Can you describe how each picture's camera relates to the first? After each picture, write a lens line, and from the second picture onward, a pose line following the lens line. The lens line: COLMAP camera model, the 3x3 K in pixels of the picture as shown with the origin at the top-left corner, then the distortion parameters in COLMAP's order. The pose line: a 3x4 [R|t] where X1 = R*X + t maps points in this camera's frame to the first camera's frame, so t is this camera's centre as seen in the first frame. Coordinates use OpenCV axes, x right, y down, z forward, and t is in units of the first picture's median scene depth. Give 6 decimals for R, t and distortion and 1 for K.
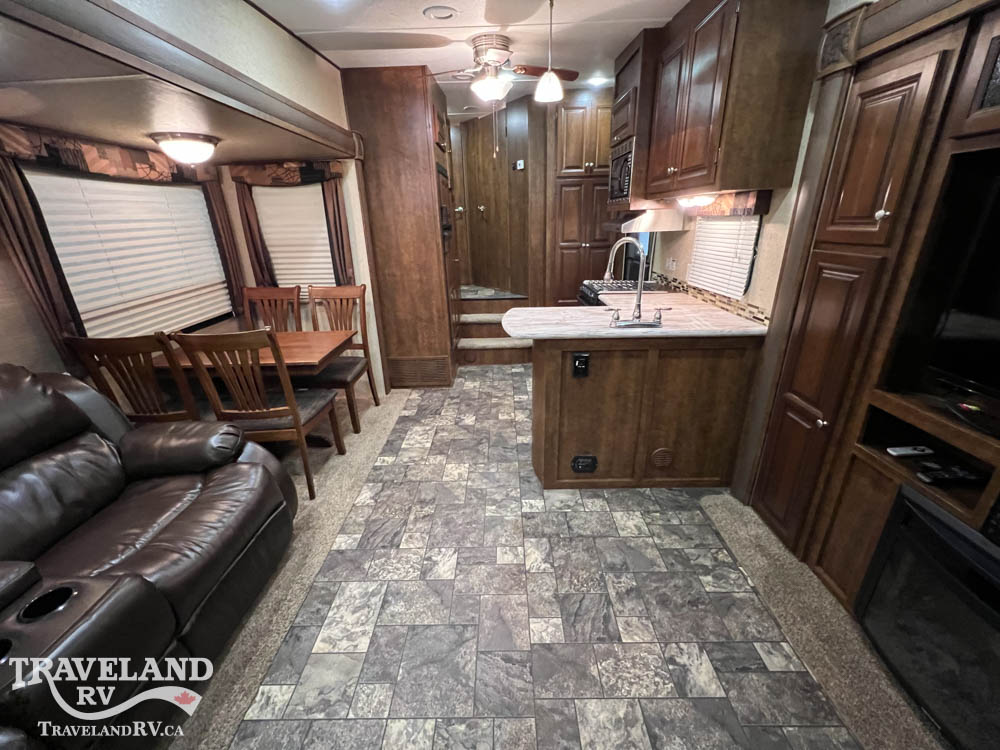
lens RADIAL K [[400.8, 0, 497.4], [0, 400.8, 373.2], [0, 0, 1]] dist [-0.002500, 0.000809]
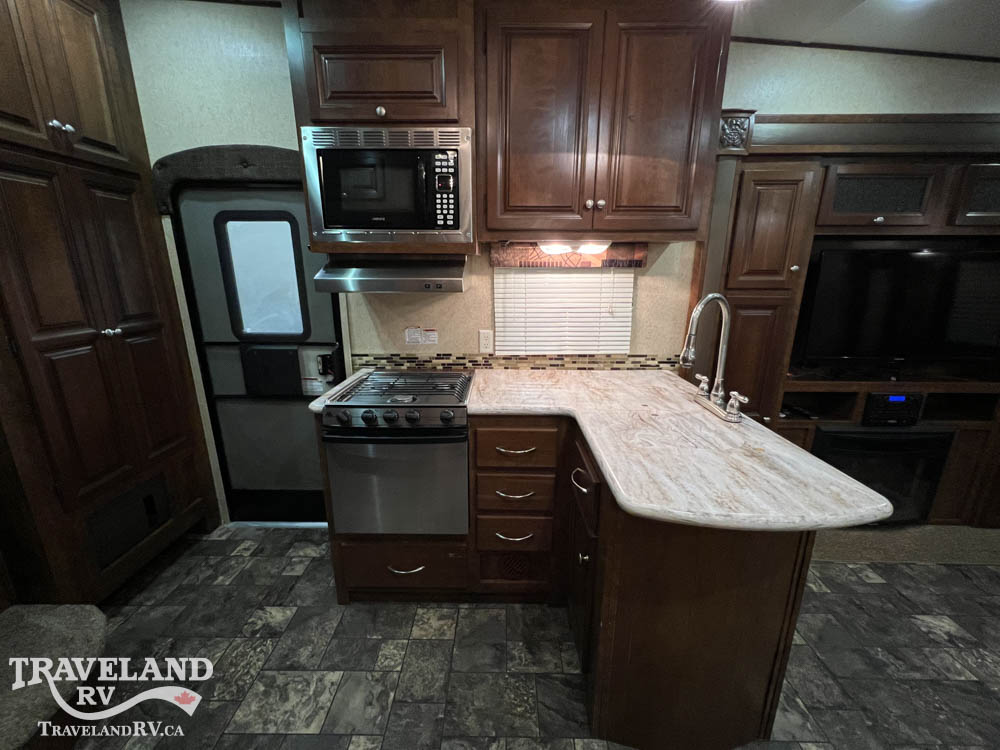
lens RADIAL K [[400.8, 0, 498.1], [0, 400.8, 373.2], [0, 0, 1]] dist [-0.002500, 0.000809]
pose [[0.004724, -0.225012, 0.974345, -0.365643], [0.355713, 0.911004, 0.208660, -0.488432], [-0.934583, 0.345602, 0.084343, 1.335051]]
